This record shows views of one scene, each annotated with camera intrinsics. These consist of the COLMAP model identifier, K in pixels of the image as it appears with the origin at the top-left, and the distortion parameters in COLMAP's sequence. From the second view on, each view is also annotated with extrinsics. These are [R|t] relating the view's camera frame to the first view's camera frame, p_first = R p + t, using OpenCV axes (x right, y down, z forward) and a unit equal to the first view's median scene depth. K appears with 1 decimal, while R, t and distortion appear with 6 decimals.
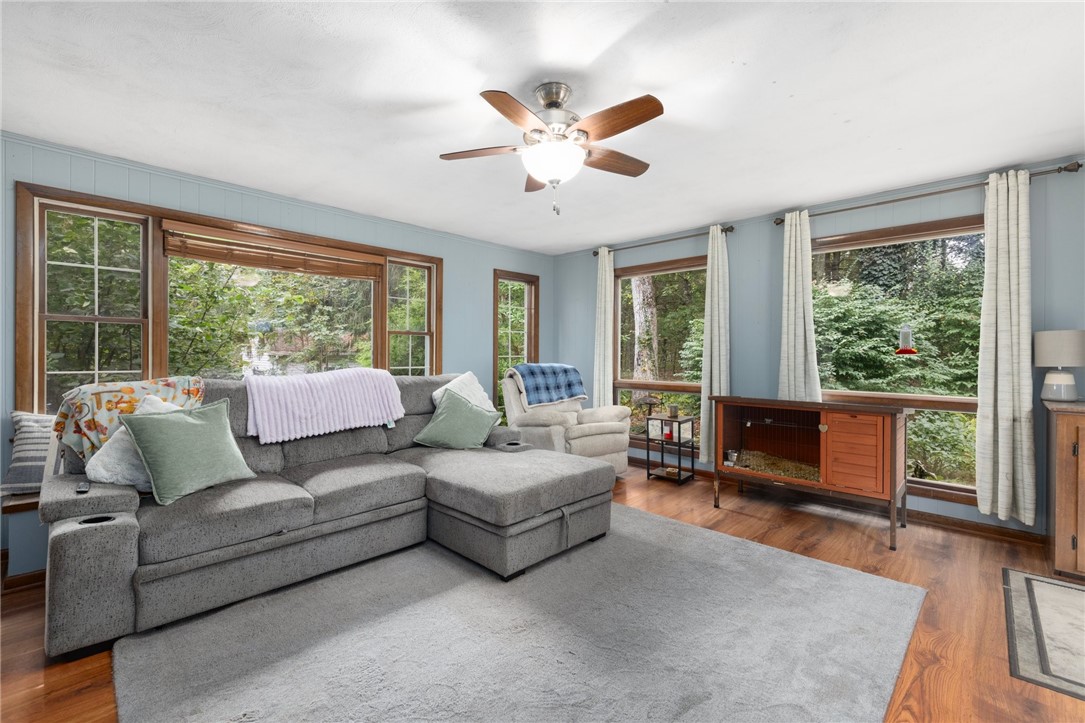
lens RADIAL K [[460.3, 0, 535.5], [0, 460.3, 362.6], [0, 0, 1]] dist [-0.000960, 0.000074]
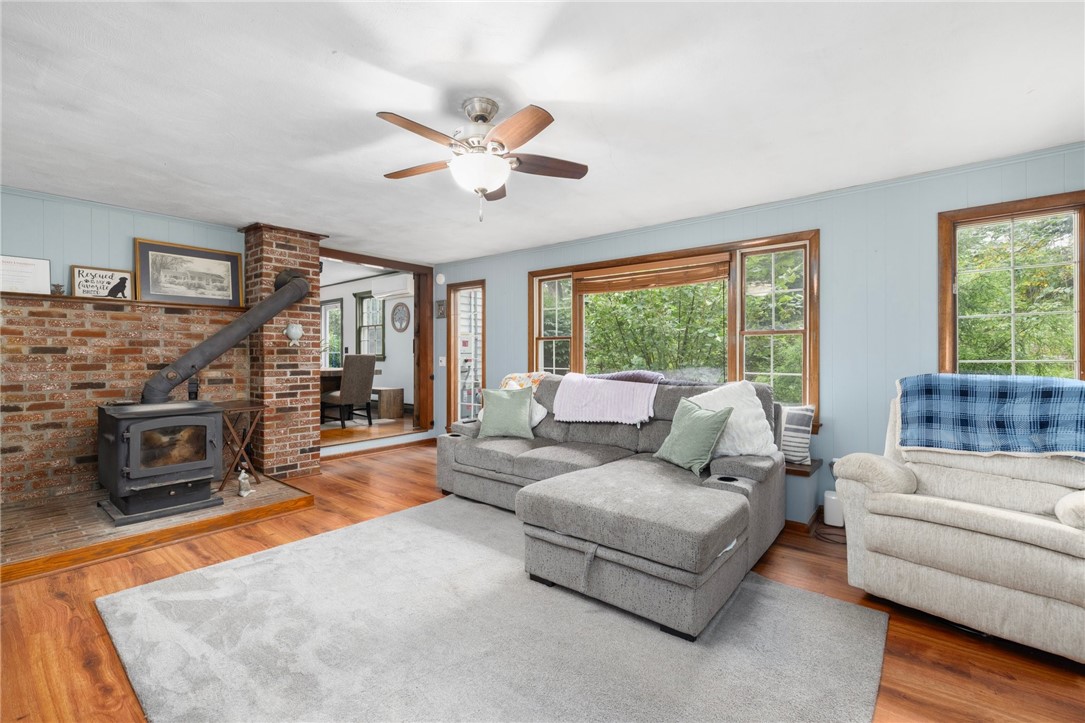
lens RADIAL K [[475.6, 0, 539.0], [0, 475.6, 362.2], [0, 0, 1]] dist [0.001053, 0.000803]
pose [[0.091072, 0.002909, -0.995840, 0.734055], [-0.021438, 0.999770, 0.000960, -0.003239], [0.995614, 0.021261, 0.091113, 0.678933]]
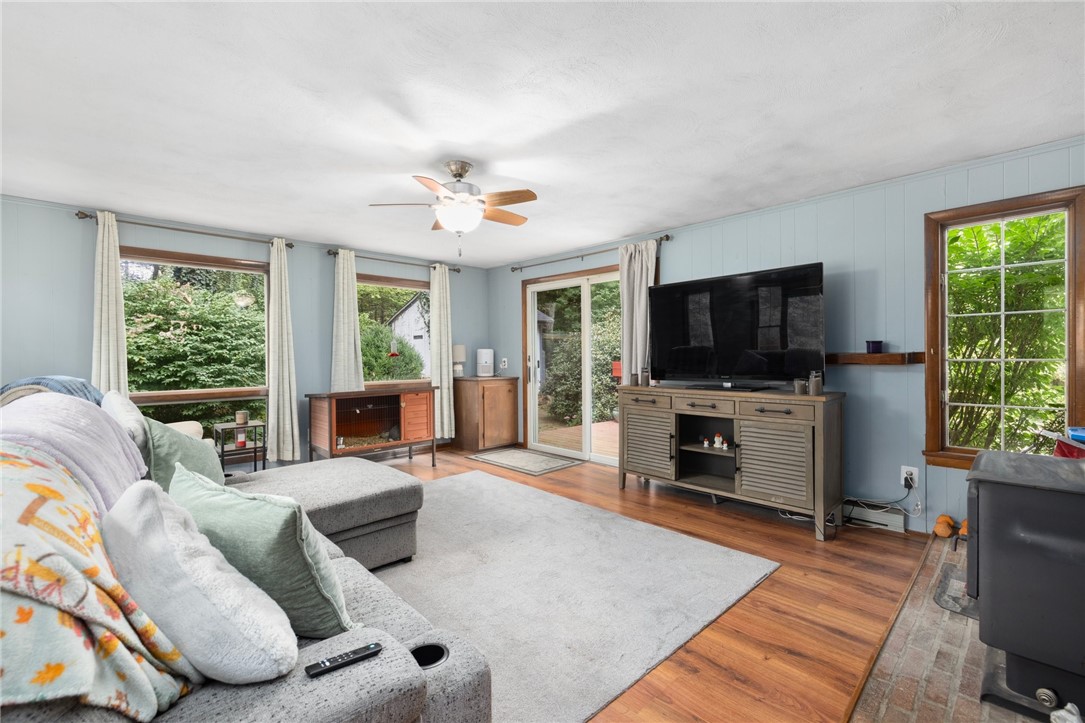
lens RADIAL K [[475.6, 0, 538.3], [0, 475.6, 356.3], [0, 0, 1]] dist [0.001053, 0.000803]
pose [[0.036900, -0.006299, 0.999299, -0.915258], [0.027039, 0.999620, 0.005303, -0.015192], [-0.998953, 0.026824, 0.037056, 0.470634]]
